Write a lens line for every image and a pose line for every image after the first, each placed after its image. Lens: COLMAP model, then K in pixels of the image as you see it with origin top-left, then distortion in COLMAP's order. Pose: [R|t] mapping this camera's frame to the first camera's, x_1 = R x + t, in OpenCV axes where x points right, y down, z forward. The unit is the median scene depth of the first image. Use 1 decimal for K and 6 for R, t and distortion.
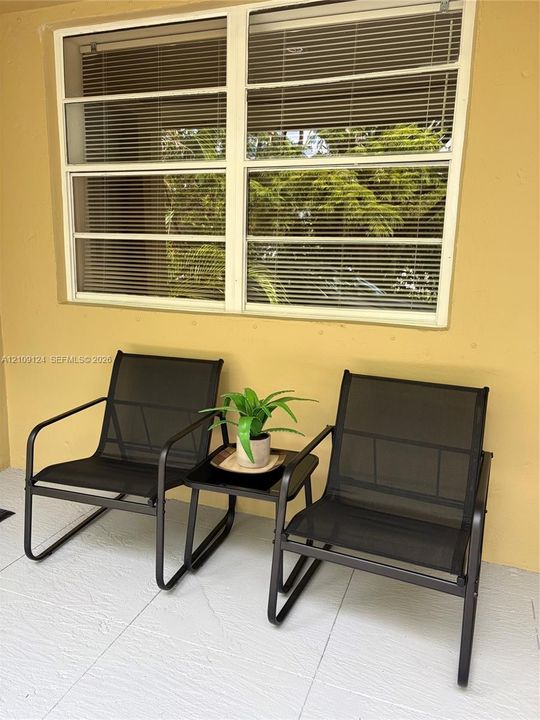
lens RADIAL K [[543.7, 0, 267.8], [0, 543.7, 364.1], [0, 0, 1]] dist [0.034625, -0.008813]
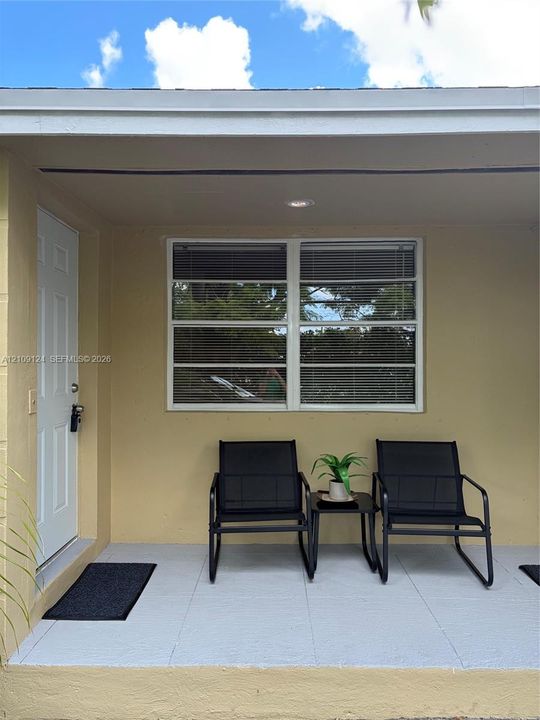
lens RADIAL K [[543.7, 0, 267.8], [0, 543.7, 364.1], [0, 0, 1]] dist [0.034625, -0.008813]
pose [[0.940179, -0.024003, 0.339834, -0.676641], [0.089317, 0.979990, -0.177883, 0.047172], [-0.328764, 0.197595, 0.923510, -0.470625]]
